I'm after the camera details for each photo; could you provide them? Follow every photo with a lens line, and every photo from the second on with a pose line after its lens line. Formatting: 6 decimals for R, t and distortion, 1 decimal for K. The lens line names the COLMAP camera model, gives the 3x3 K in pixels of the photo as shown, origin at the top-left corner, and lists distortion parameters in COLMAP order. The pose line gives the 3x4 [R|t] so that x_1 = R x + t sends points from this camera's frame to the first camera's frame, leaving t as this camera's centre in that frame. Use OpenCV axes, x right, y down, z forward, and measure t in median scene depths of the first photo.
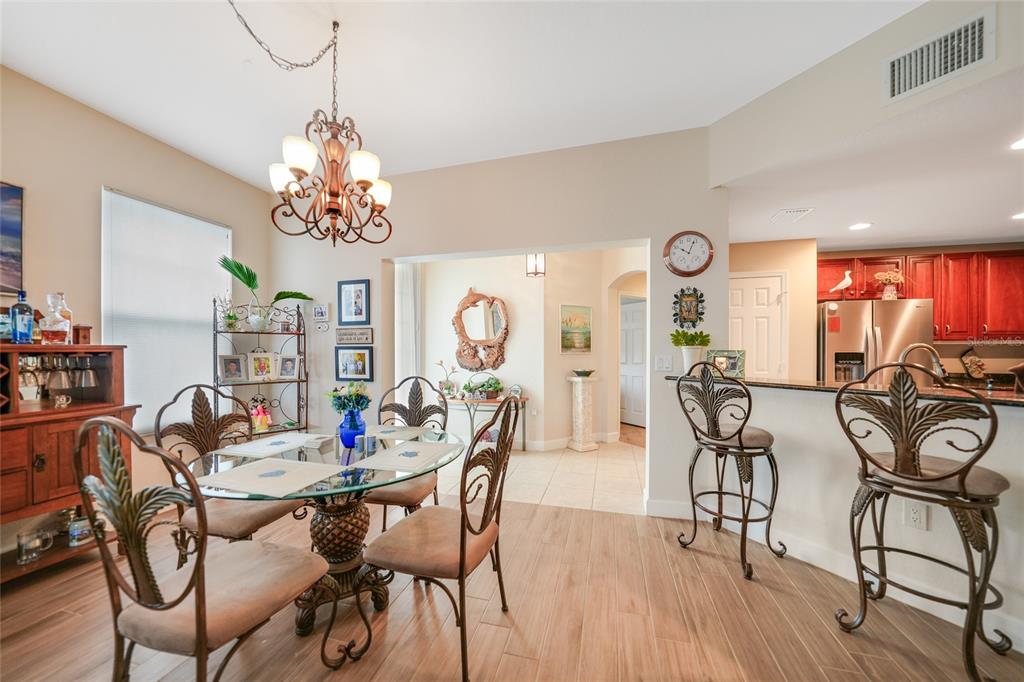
lens RADIAL K [[358.7, 0, 511.8], [0, 358.7, 351.6], [0, 0, 1]] dist [-0.022961, 0.004762]
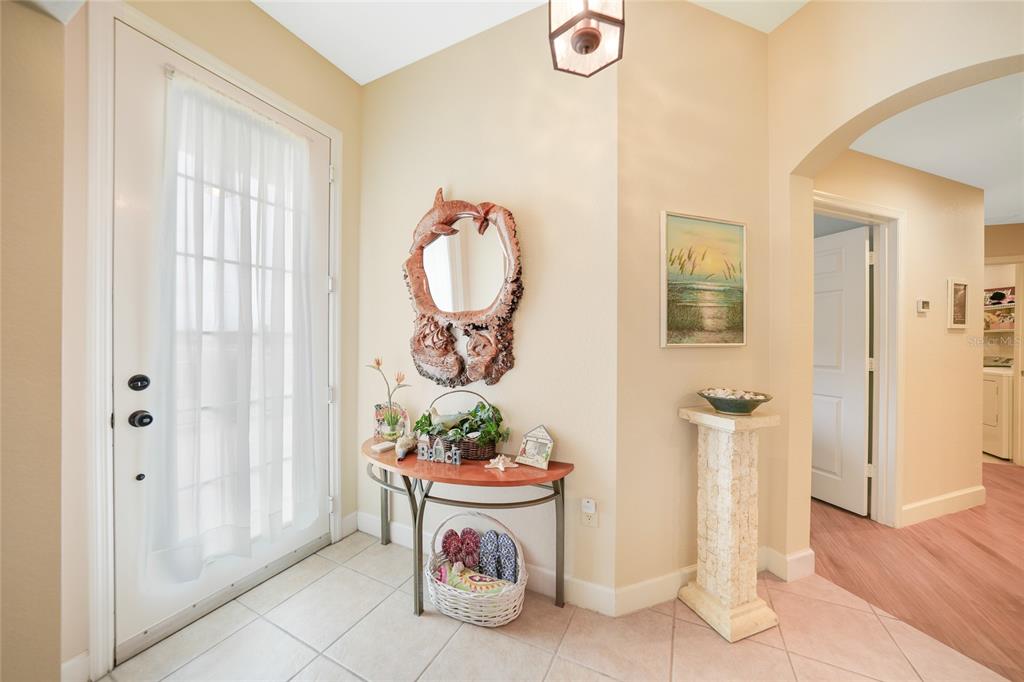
lens RADIAL K [[358.7, 0, 518.1], [0, 358.7, 336.2], [0, 0, 1]] dist [-0.022961, 0.004762]
pose [[0.981877, 0.005457, -0.189439, 0.058377], [-0.006472, 0.999968, -0.004737, -0.001738], [0.189407, 0.005878, 0.981881, 0.609260]]
